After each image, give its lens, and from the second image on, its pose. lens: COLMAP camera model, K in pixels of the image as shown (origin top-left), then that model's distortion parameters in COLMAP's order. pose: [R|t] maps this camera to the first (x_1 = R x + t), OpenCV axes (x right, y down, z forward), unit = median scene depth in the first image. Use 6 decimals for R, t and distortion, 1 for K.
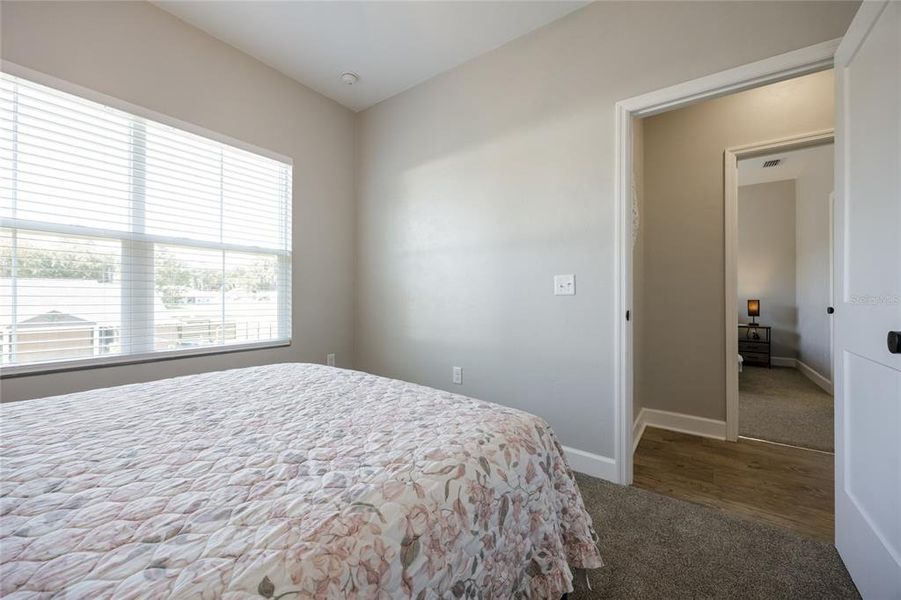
lens RADIAL K [[354.9, 0, 448.3], [0, 354.9, 293.7], [0, 0, 1]] dist [-0.000169, -0.000168]
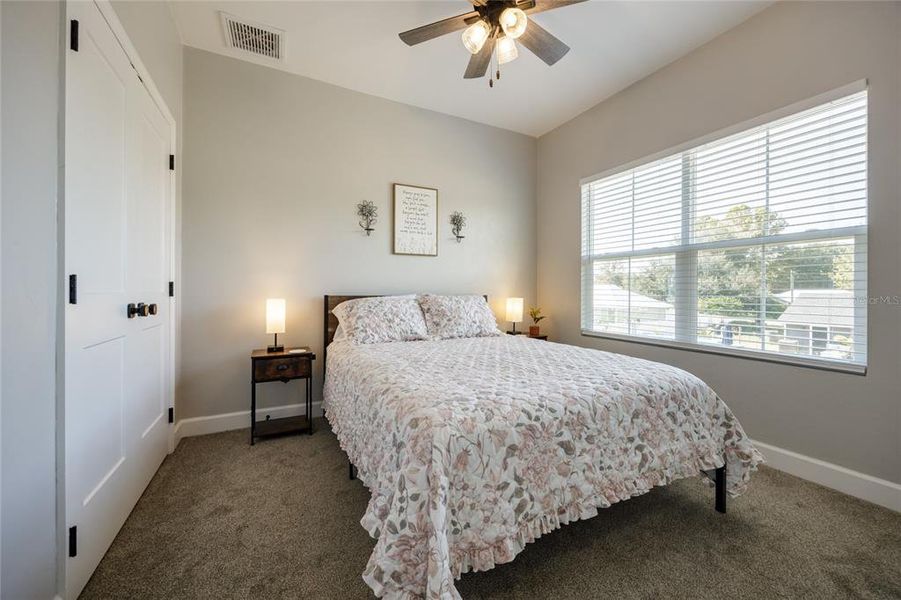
lens RADIAL K [[354.9, 0, 448.3], [0, 354.9, 293.7], [0, 0, 1]] dist [-0.000169, -0.000168]
pose [[-0.459337, -0.007686, -0.888229, 0.584806], [-0.004087, 0.999970, -0.006540, 0.010627], [0.888253, 0.000626, -0.459355, 0.806049]]
